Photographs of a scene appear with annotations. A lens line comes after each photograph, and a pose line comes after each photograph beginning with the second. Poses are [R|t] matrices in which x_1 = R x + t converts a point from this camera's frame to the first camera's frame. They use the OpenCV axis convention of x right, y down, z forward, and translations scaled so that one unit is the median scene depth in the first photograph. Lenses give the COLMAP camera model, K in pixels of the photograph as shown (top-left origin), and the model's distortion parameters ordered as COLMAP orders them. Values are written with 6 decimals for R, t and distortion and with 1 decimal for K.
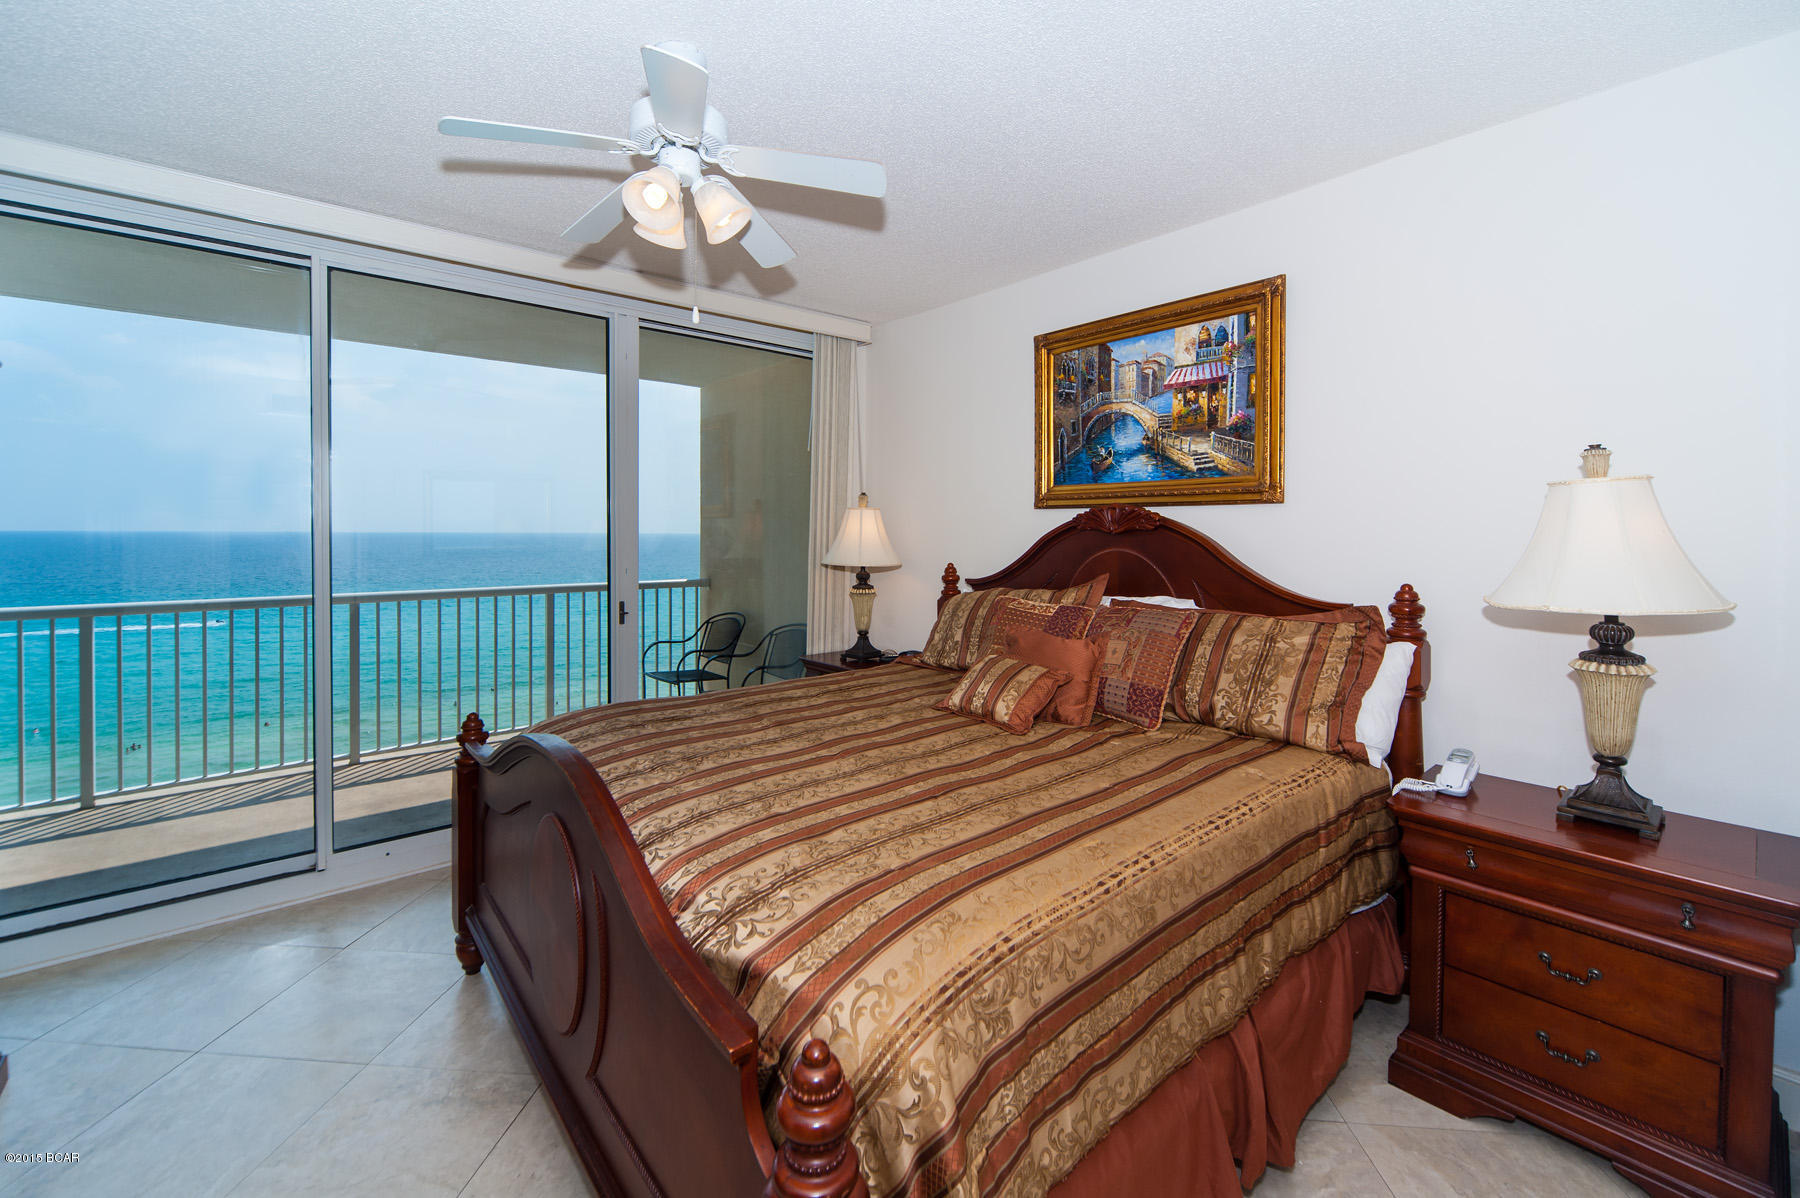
lens RADIAL K [[749.2, 0, 902.5], [0, 749.2, 530.6], [0, 0, 1]] dist [-0.000882, -0.000051]
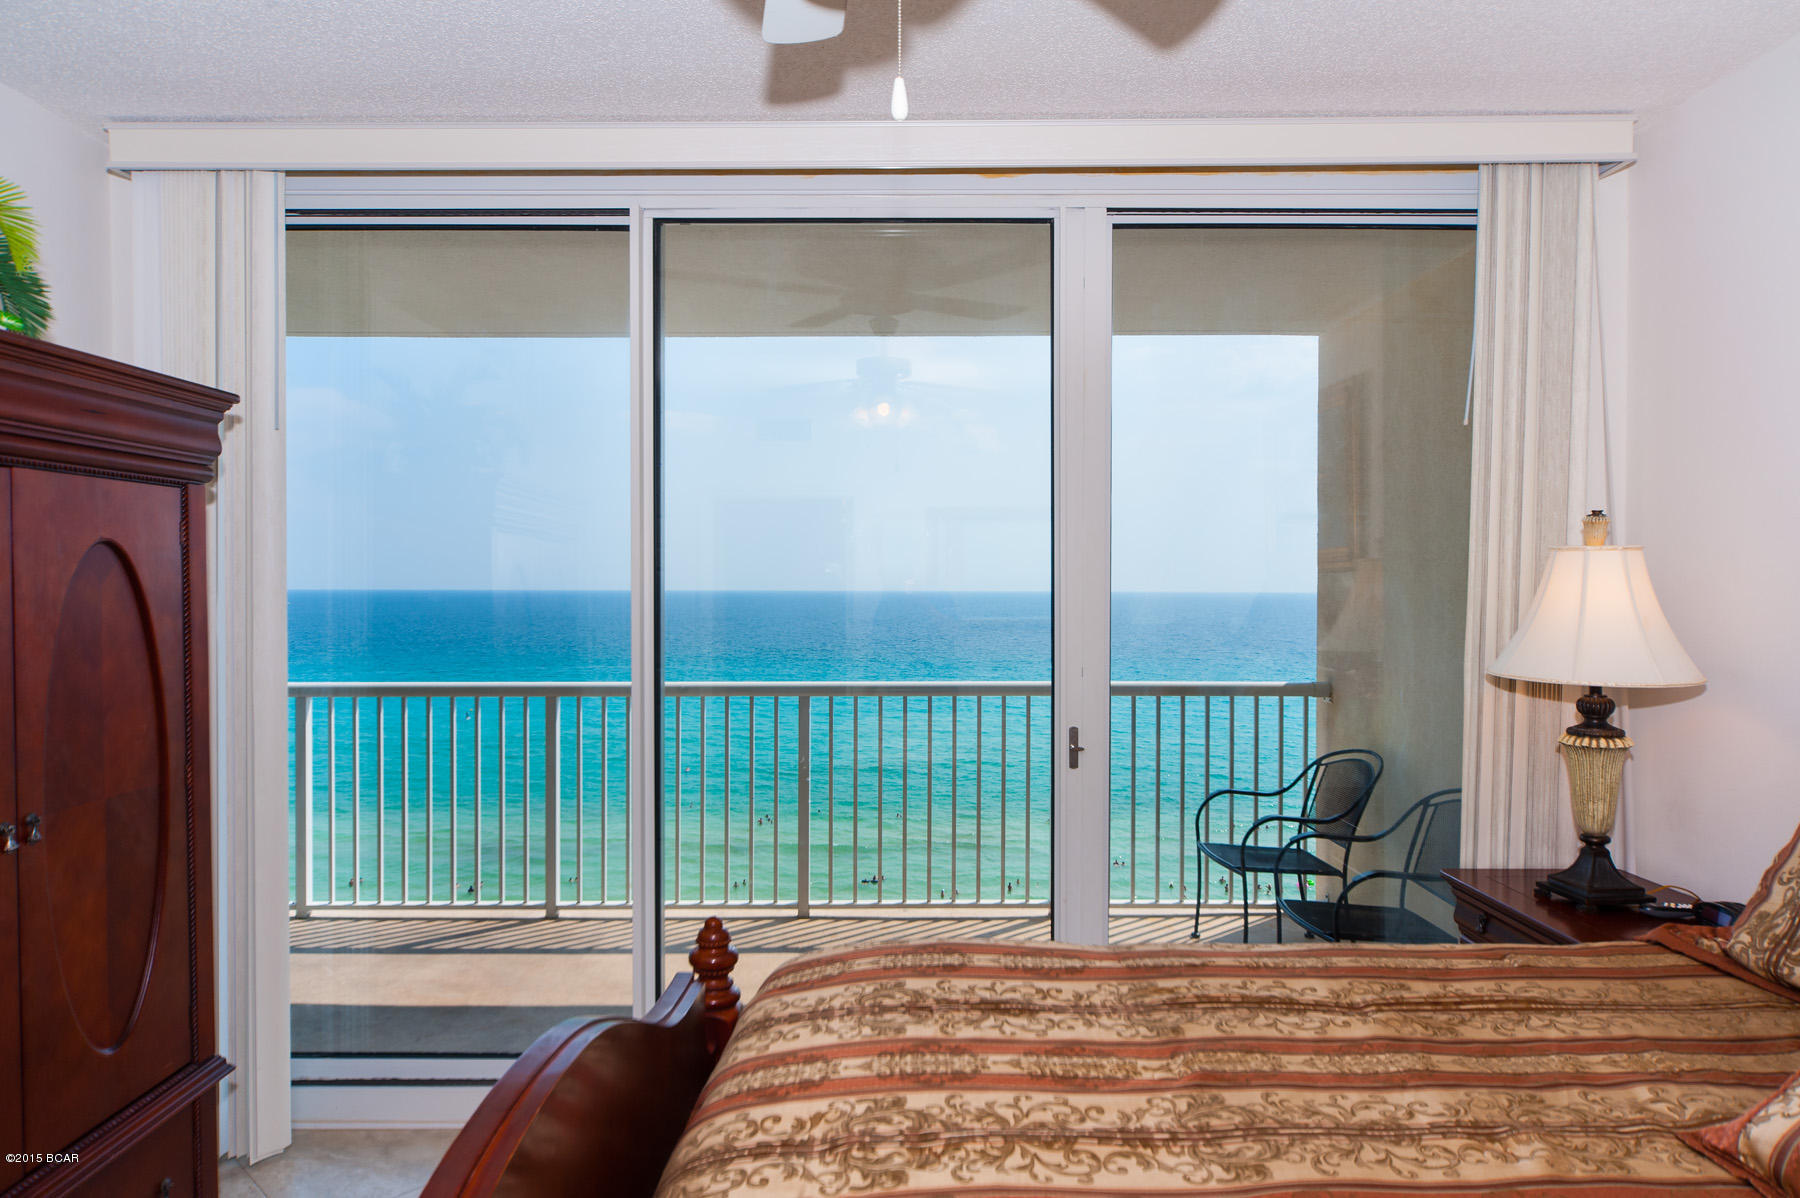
lens RADIAL K [[1141.1, 0, 900.0], [0, 1141.1, 599.0], [0, 0, 1]] dist [-0.000783, -0.000573]
pose [[0.759390, 0.002813, -0.650629, 0.048281], [0.004085, 0.999950, 0.009091, -0.005534], [0.650622, -0.009561, 0.759341, 0.174561]]
